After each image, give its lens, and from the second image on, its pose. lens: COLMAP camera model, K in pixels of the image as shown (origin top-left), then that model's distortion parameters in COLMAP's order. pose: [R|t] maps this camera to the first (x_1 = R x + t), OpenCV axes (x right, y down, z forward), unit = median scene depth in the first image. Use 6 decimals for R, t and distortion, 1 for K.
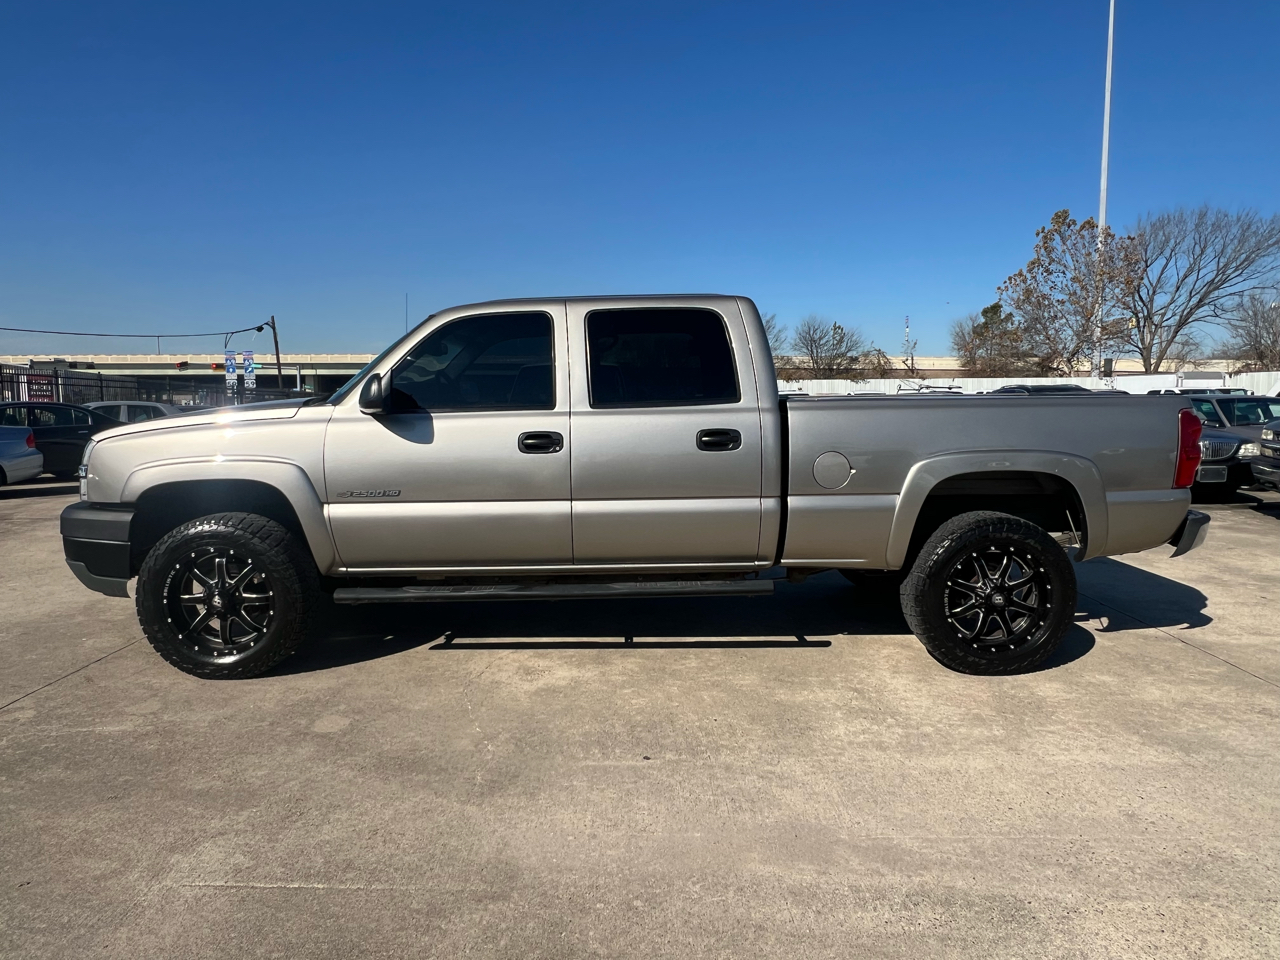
lens RADIAL K [[826.4, 0, 636.7], [0, 826.4, 486.4], [0, 0, 1]] dist [-0.003377, -0.000032]
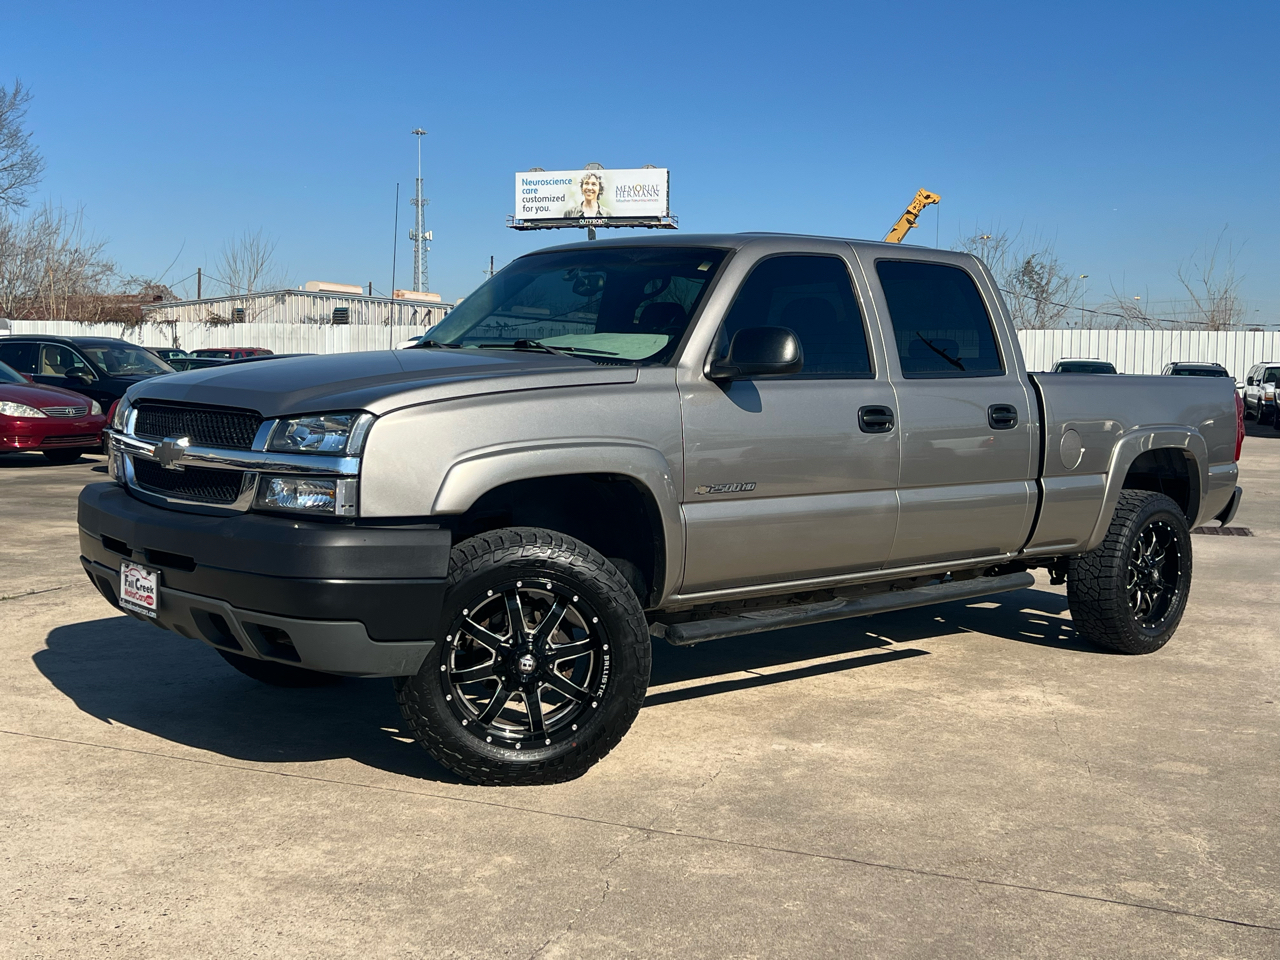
lens RADIAL K [[1433.2, 0, 641.2], [0, 1433.2, 474.7], [0, 0, 1]] dist [0.048090, 0.000000]
pose [[0.745884, -0.023688, 0.665655, -1.211807], [0.044578, 0.998902, -0.014404, 0.011495], [-0.664583, 0.040417, 0.746121, 0.099250]]
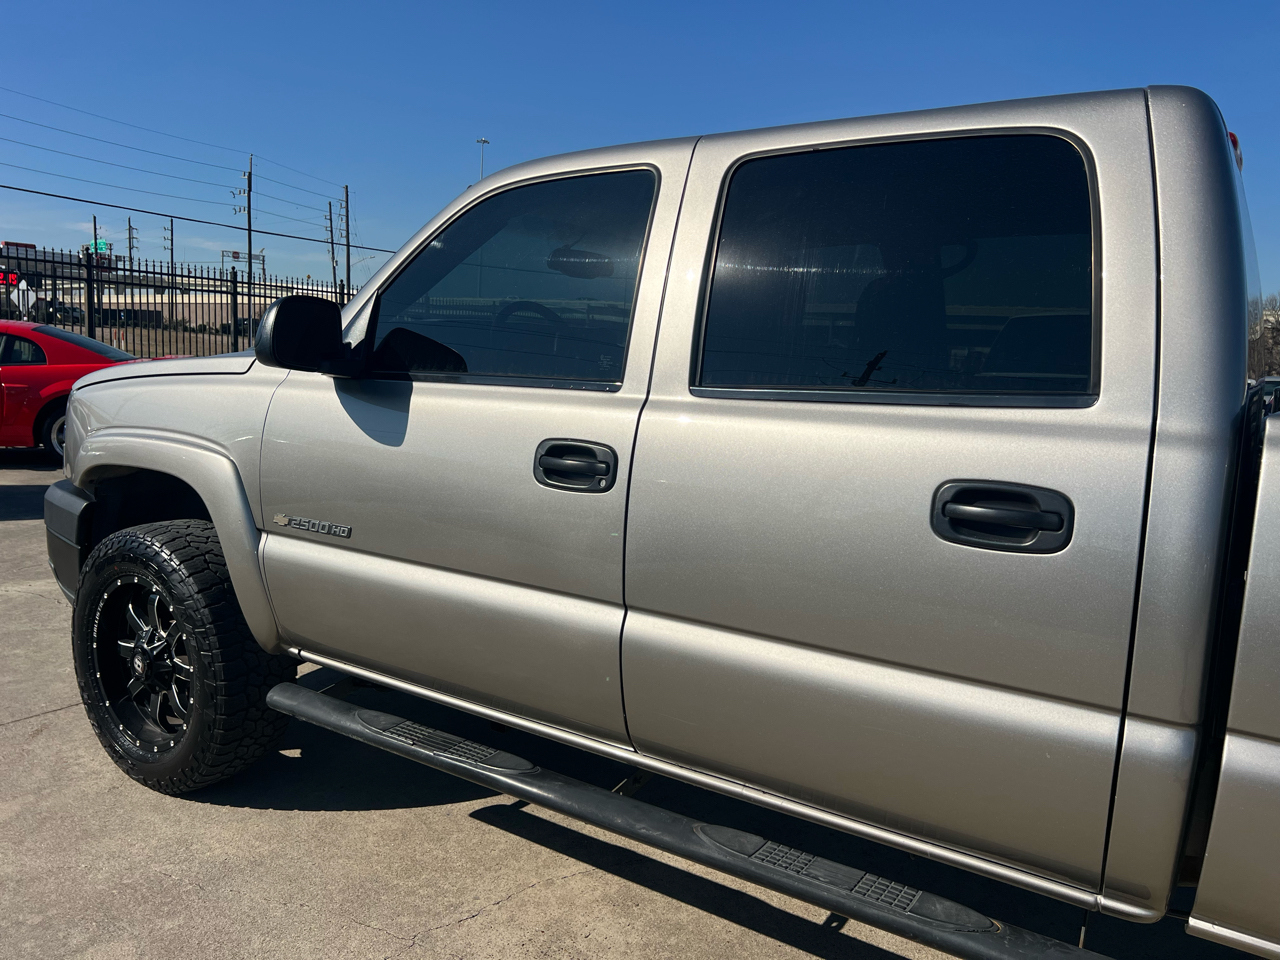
lens RADIAL K [[968.2, 0, 651.9], [0, 968.2, 479.5], [0, 0, 1]] dist [0.044435, -0.056811]
pose [[0.833626, 0.117453, -0.539697, 0.189593], [-0.107036, 0.992958, 0.050767, -0.074852], [0.541859, 0.015446, 0.840327, 0.585426]]
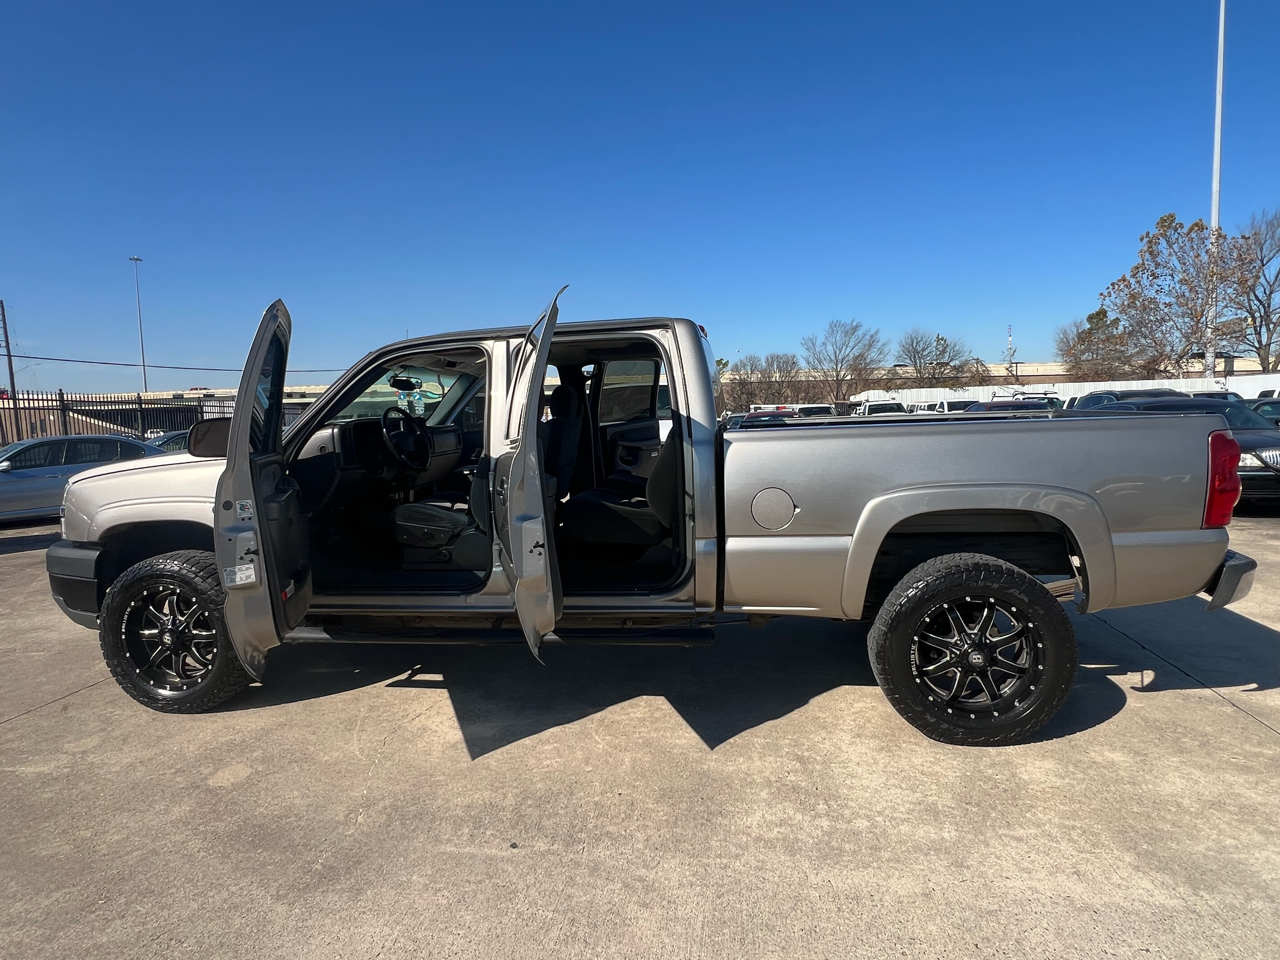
lens RADIAL K [[727.1, 0, 637.0], [0, 727.1, 482.2], [0, 0, 1]] dist [-0.002027, 0.000328]
pose [[0.986196, -0.009226, -0.165323, 0.219091], [0.007872, 0.999930, -0.008844, -0.042191], [0.165393, 0.007421, 0.986200, 0.199919]]
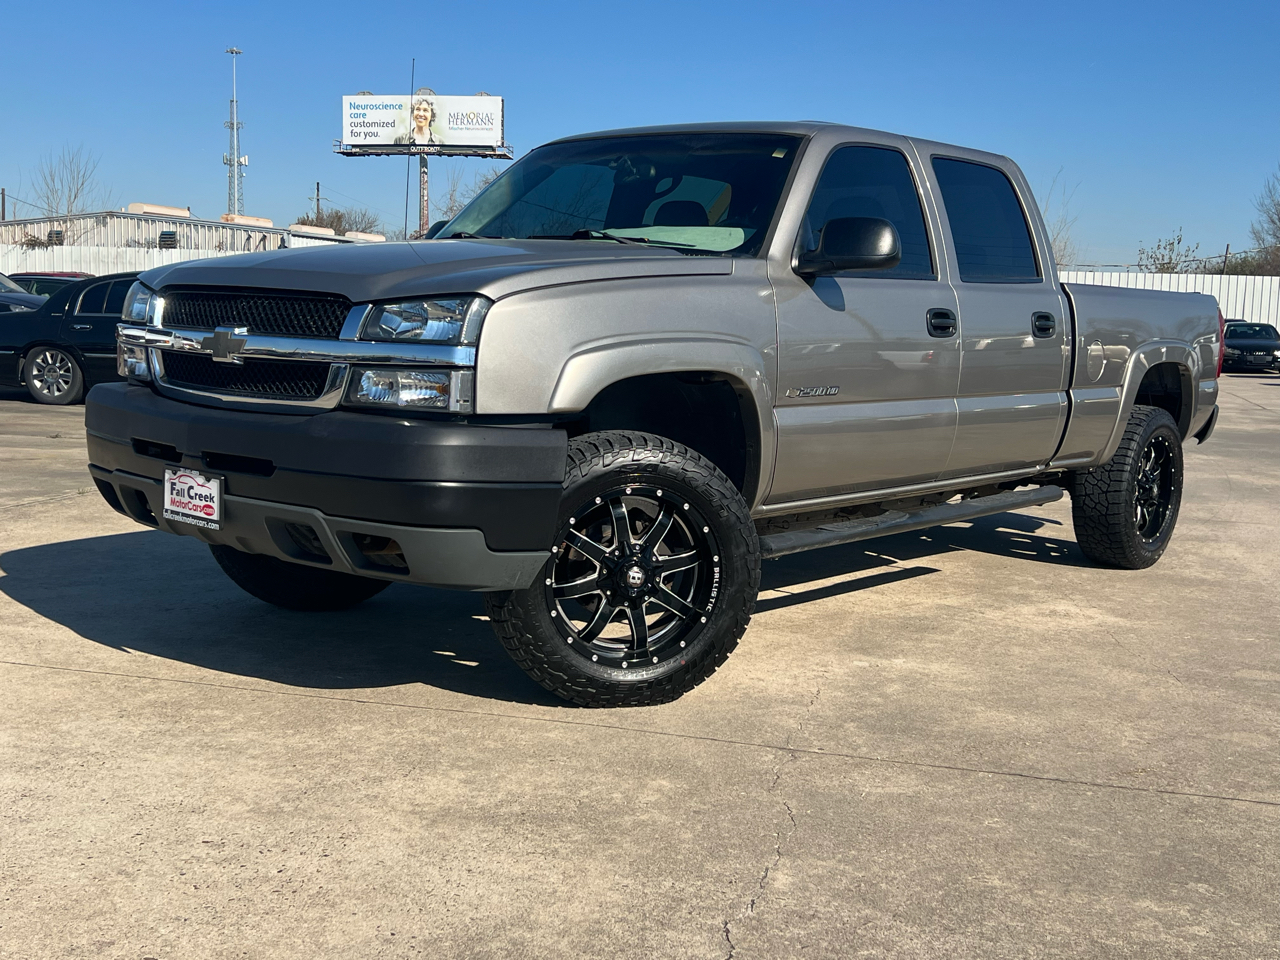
lens RADIAL K [[1433.2, 0, 652.5], [0, 1433.2, 486.9], [0, 0, 1]] dist [0.048090, 0.000000]
pose [[0.653312, -0.061043, 0.754624, -1.302386], [0.043507, 0.998124, 0.043075, 0.030448], [-0.755838, 0.004691, 0.654742, 0.315040]]
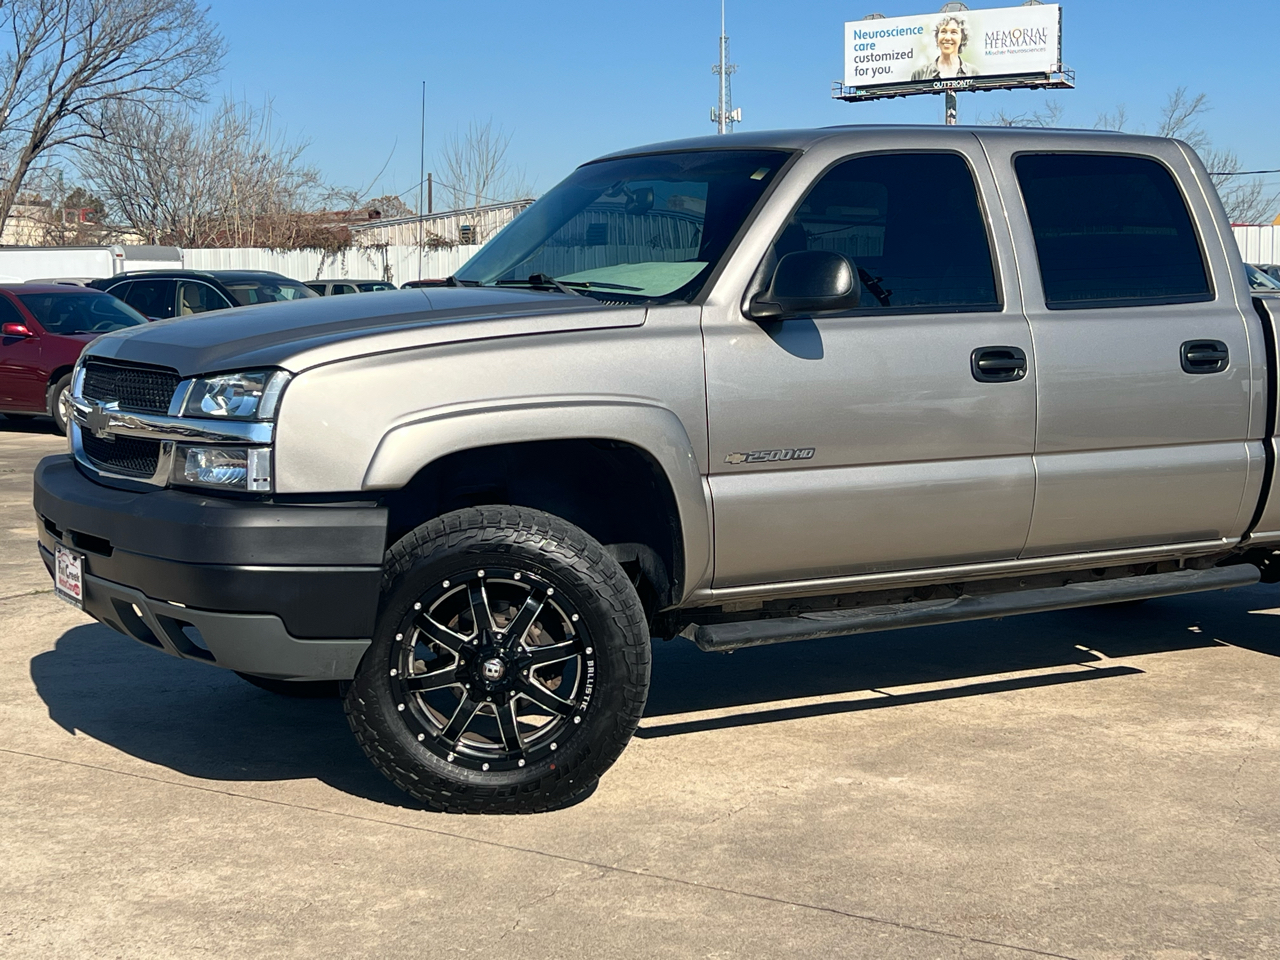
lens RADIAL K [[1946.7, 0, 642.7], [0, 1946.7, 523.6], [0, 0, 1]] dist [0.085265, 0.000000]
pose [[0.863177, -0.053708, 0.502036, -1.082943], [0.050496, 0.998524, 0.020002, 0.024142], [-0.502369, 0.008086, 0.864615, -0.143186]]
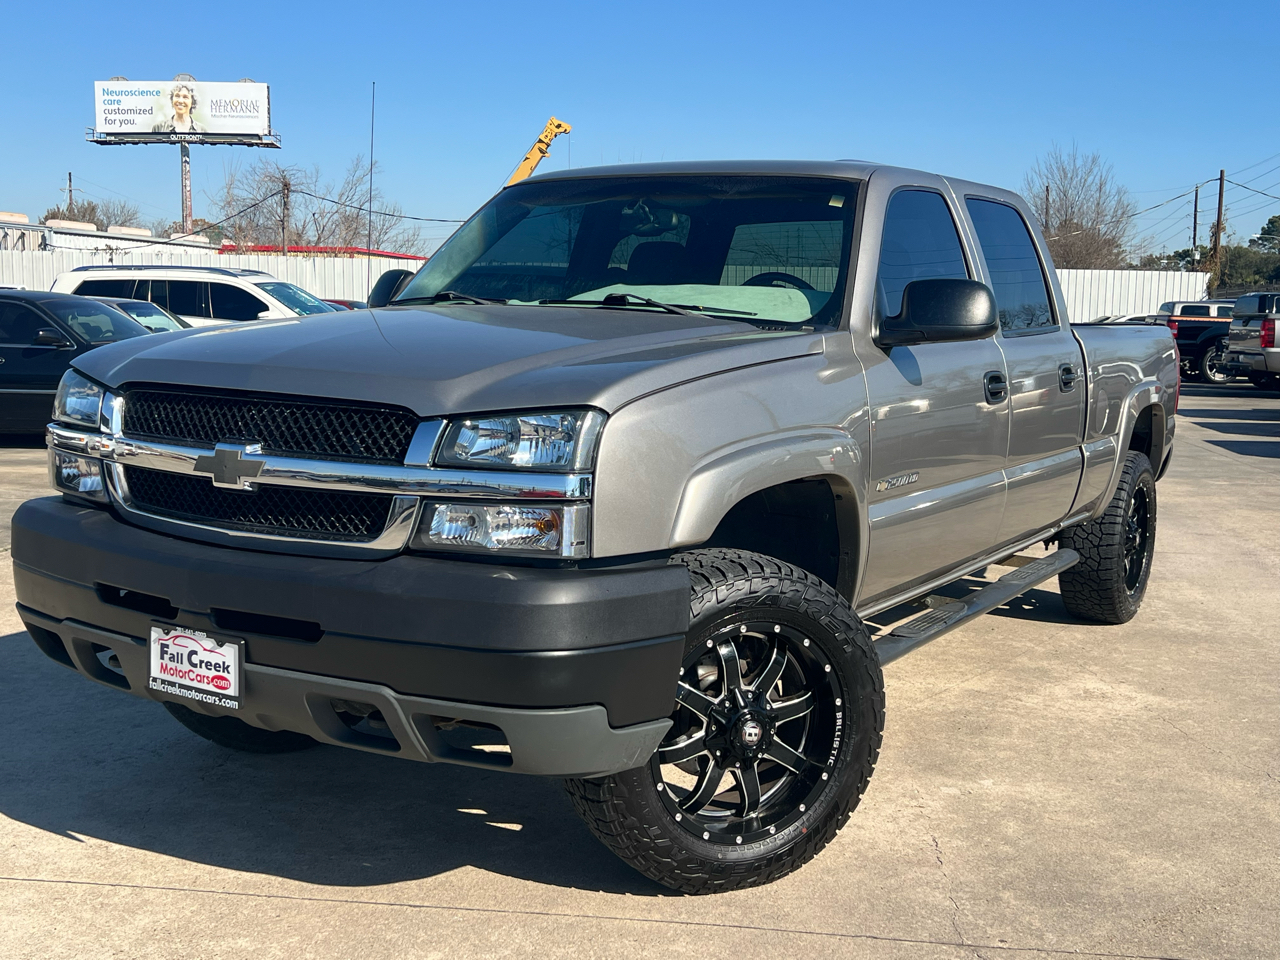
lens RADIAL K [[1433.2, 0, 633.6], [0, 1433.2, 489.2], [0, 0, 1]] dist [0.048090, 0.000000]
pose [[0.537255, -0.086686, 0.838953, -1.272443], [0.066814, 0.995952, 0.060121, -0.059661], [-0.840769, 0.023754, 0.540872, 0.595720]]
